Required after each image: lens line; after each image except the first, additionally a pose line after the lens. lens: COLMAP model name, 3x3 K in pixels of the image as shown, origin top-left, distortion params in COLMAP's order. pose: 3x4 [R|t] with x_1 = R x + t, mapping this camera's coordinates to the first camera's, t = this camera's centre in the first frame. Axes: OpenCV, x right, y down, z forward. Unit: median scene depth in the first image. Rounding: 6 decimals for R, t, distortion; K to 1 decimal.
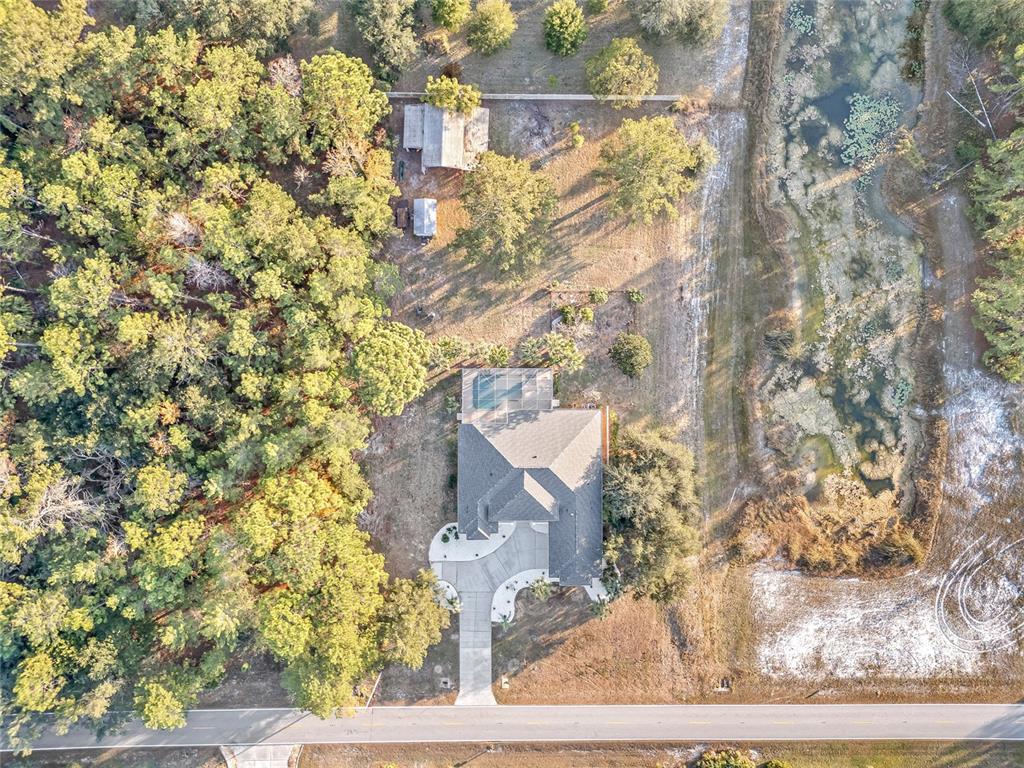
lens RADIAL K [[762.6, 0, 513.7], [0, 762.6, 370.9], [0, 0, 1]] dist [0.025797, -0.004736]
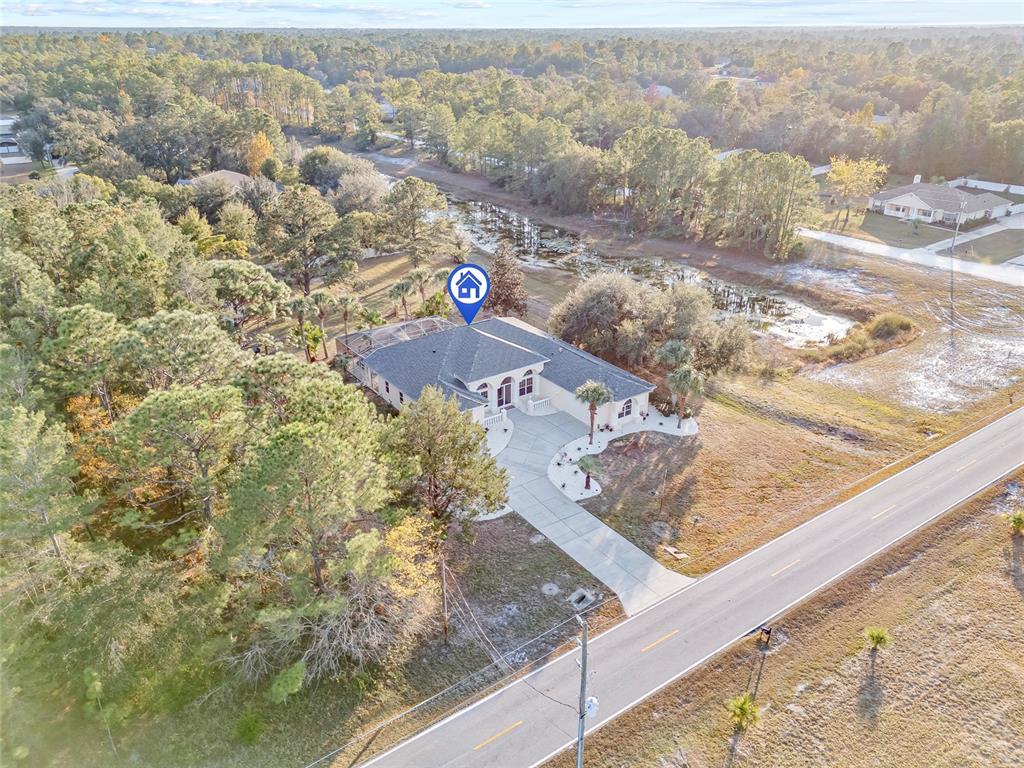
lens RADIAL K [[762.5, 0, 512.0], [0, 762.5, 384.0], [0, 0, 1]] dist [0.037538, -0.006528]
pose [[0.818727, -0.265331, 0.509201, -0.318619], [0.573569, 0.336928, -0.746658, 0.677048], [0.026548, 0.903371, 0.428037, 0.686586]]
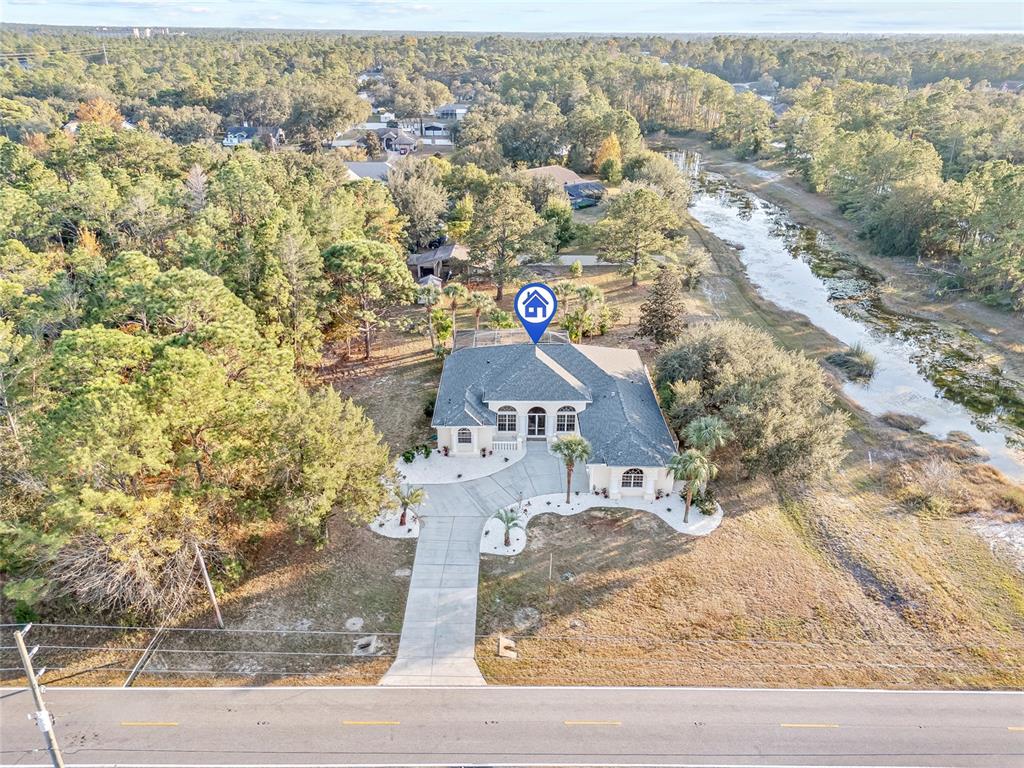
lens RADIAL K [[748.4, 0, 512.0], [0, 748.4, 384.0], [0, 0, 1]] dist [0.026261, 0.001849]
pose [[0.999854, -0.015208, -0.007812, -0.002809], [-0.000755, 0.417181, -0.908823, 0.720039], [0.017080, 0.908696, 0.417108, 0.694962]]
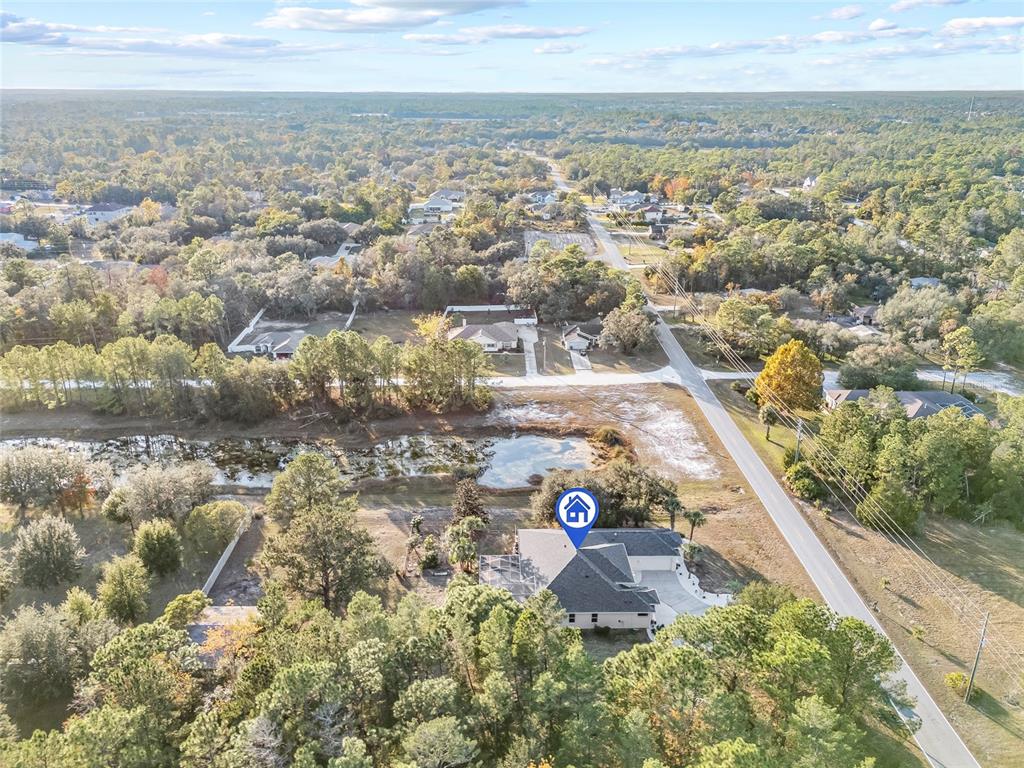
lens RADIAL K [[762.6, 0, 513.7], [0, 762.6, 370.9], [0, 0, 1]] dist [0.025797, -0.004736]
pose [[-0.020608, -0.362128, 0.931901, -0.808798], [0.999735, -0.017063, 0.015478, 0.032845], [0.010296, 0.931972, 0.362384, 0.370641]]
